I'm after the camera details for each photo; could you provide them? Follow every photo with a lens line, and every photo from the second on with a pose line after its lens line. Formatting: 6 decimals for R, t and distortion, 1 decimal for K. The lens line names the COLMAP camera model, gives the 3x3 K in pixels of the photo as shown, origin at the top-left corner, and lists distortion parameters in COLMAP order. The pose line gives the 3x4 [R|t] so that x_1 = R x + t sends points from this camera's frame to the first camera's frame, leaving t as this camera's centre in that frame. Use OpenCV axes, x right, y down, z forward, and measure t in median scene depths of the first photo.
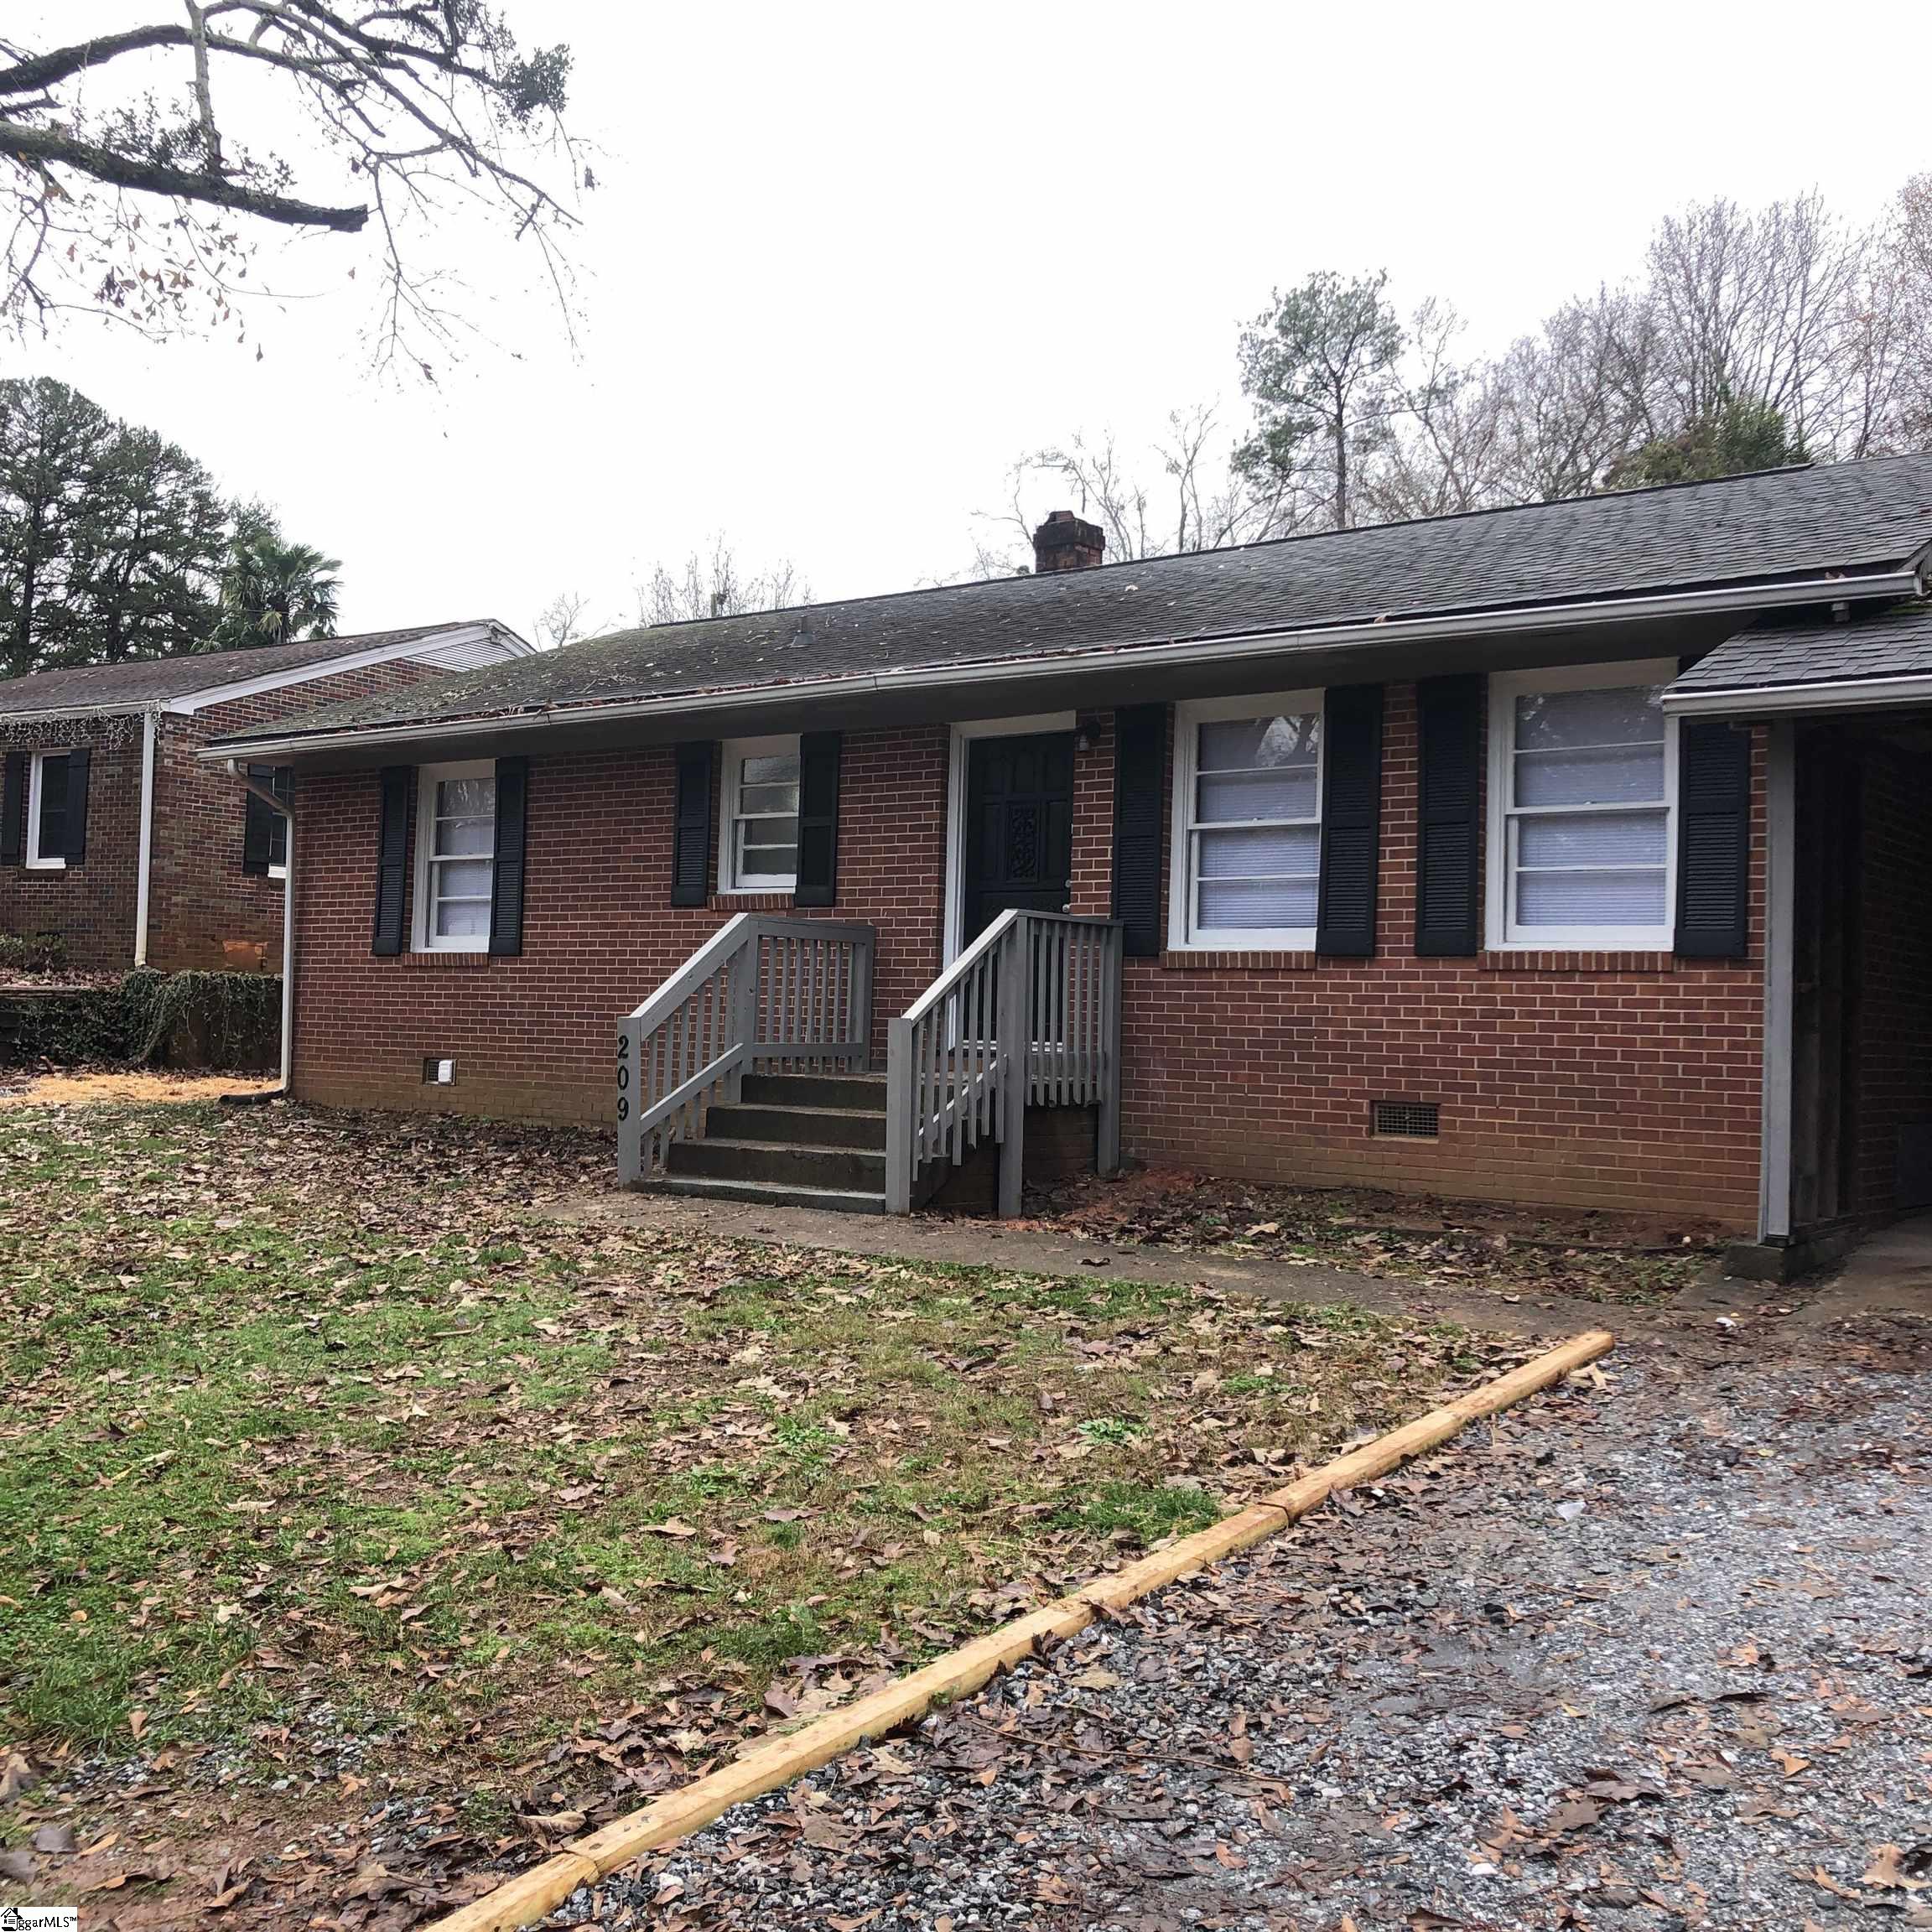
lens RADIAL K [[2136.6, 0, 966.0], [0, 2136.6, 968.1], [0, 0, 1]] dist [0.005409, 0.000000]
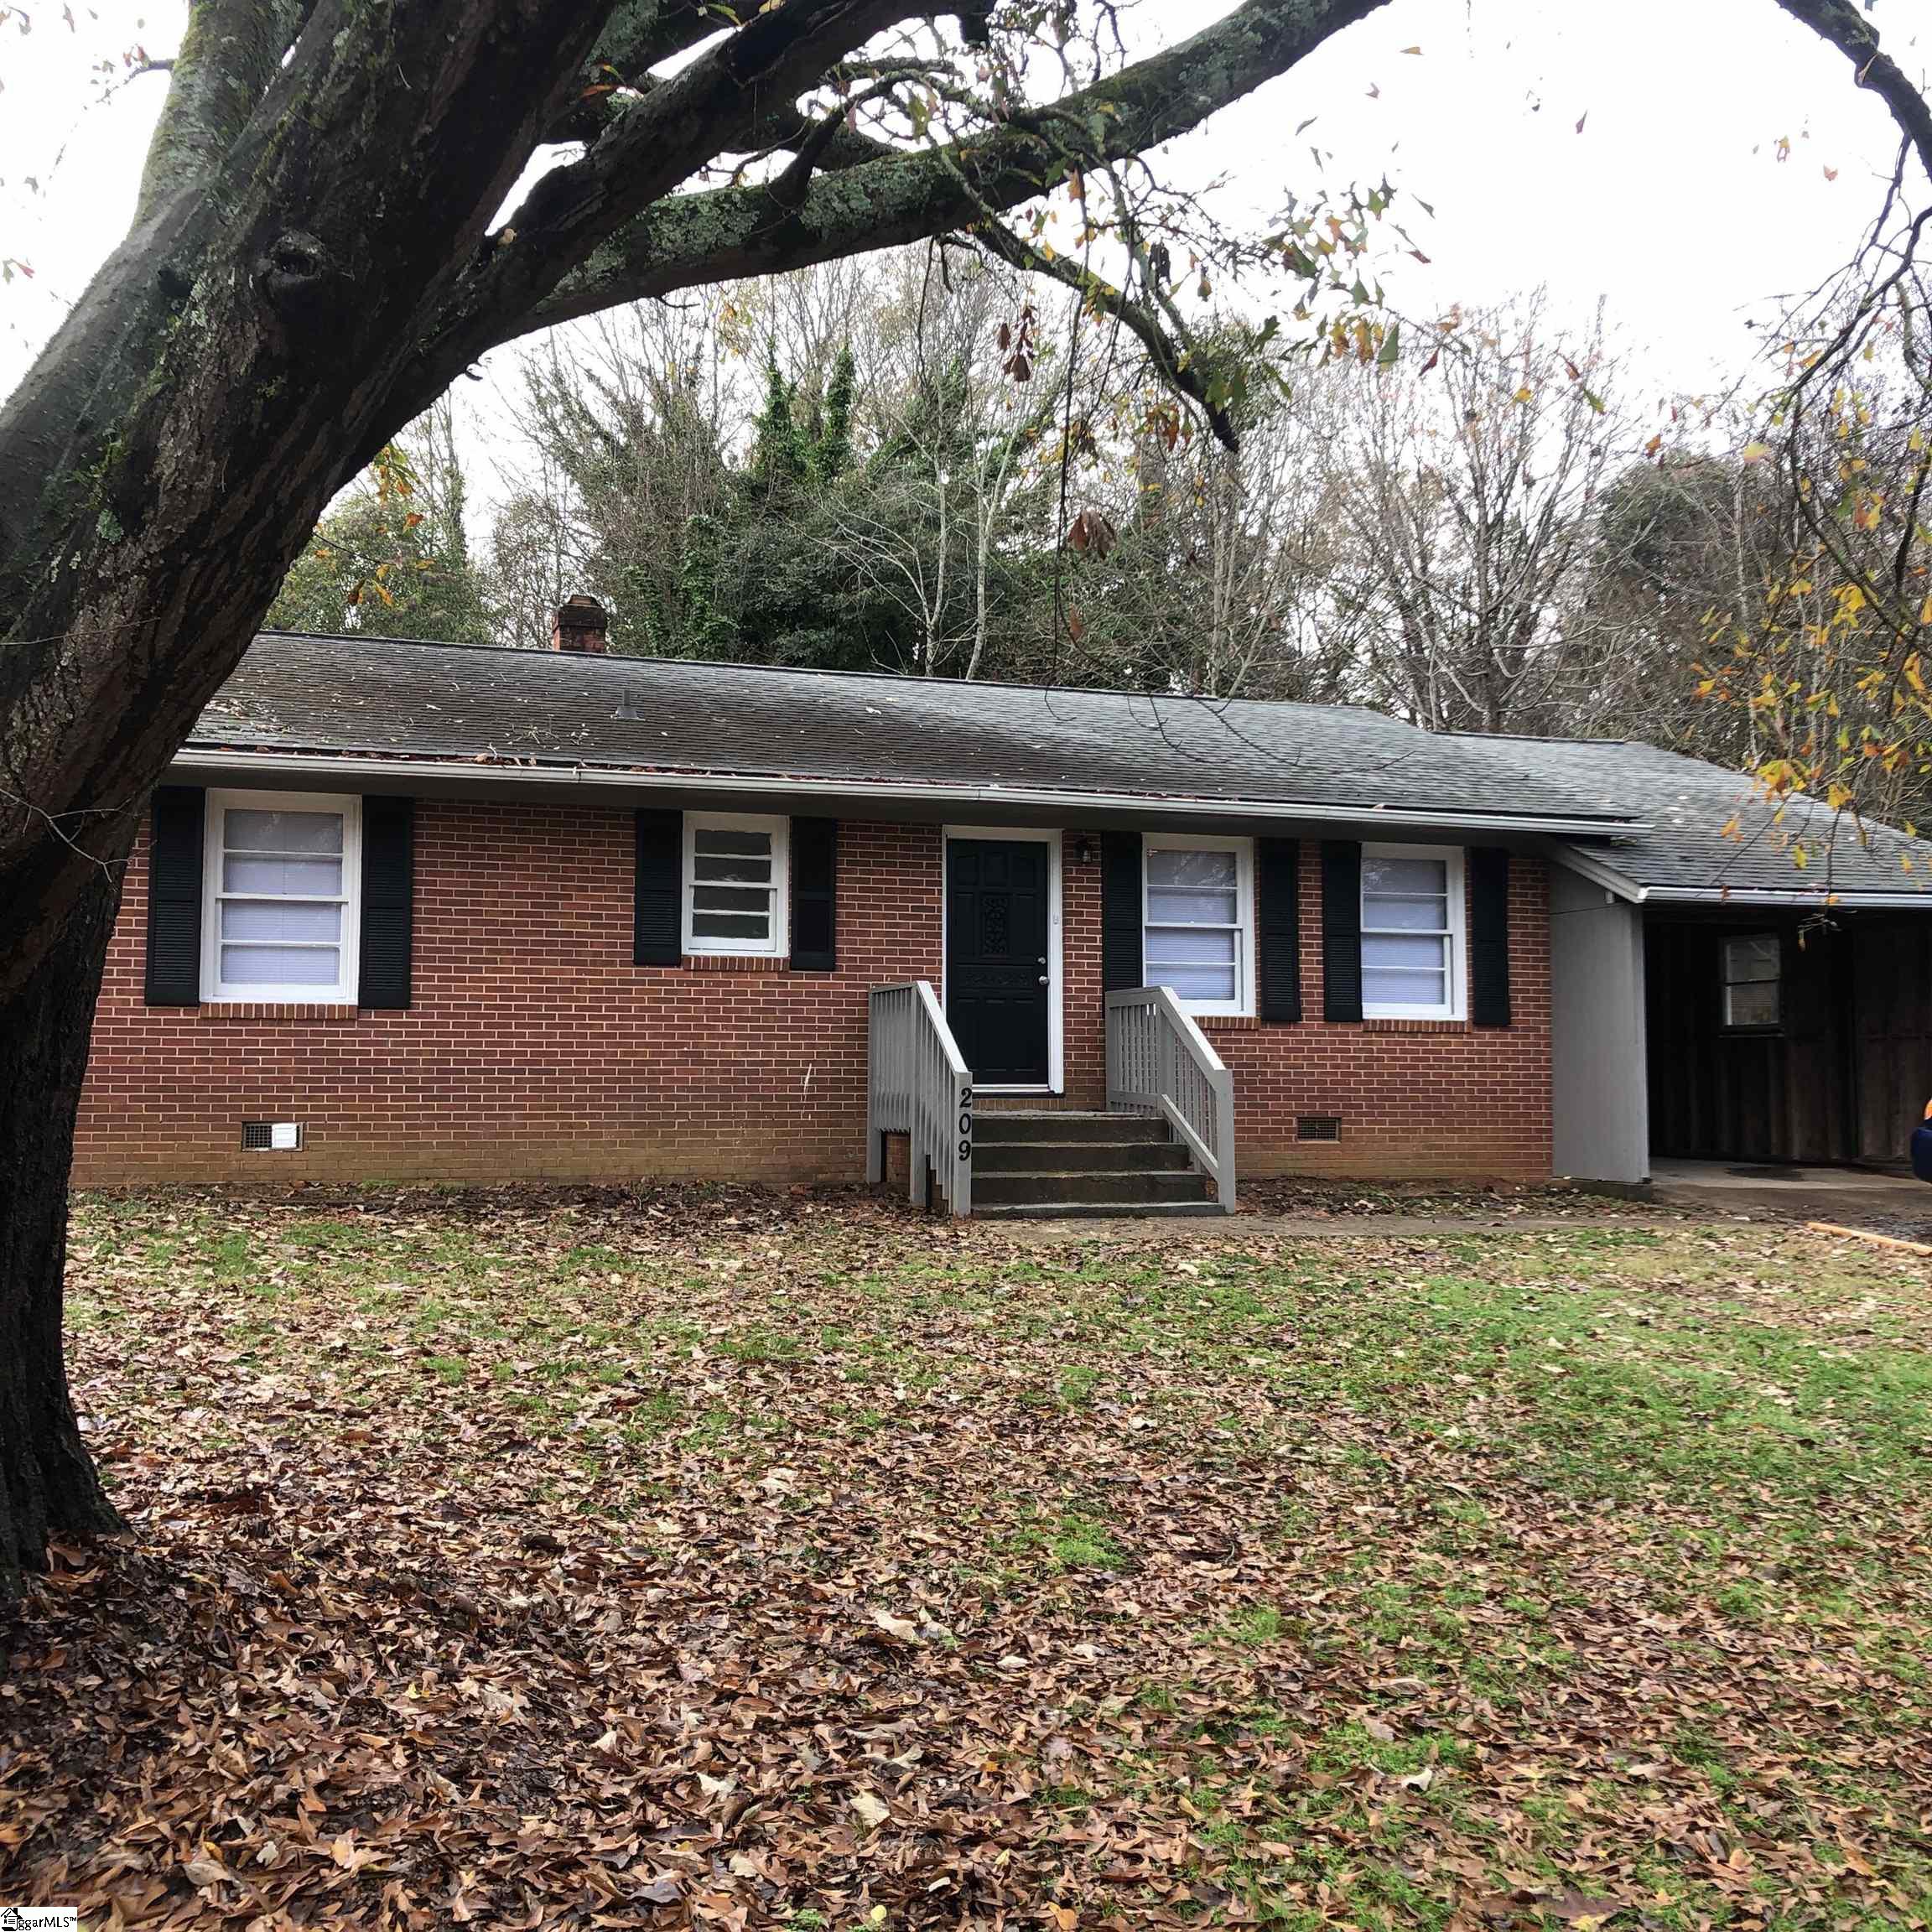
lens RADIAL K [[2136.6, 0, 966.0], [0, 2136.6, 962.0], [0, 0, 1]] dist [0.005409, 0.000000]
pose [[0.542176, 0.029213, 0.839757, -1.201564], [-0.008542, 0.999535, -0.029256, -0.001351], [-0.840222, 0.008689, 0.542173, 0.384031]]
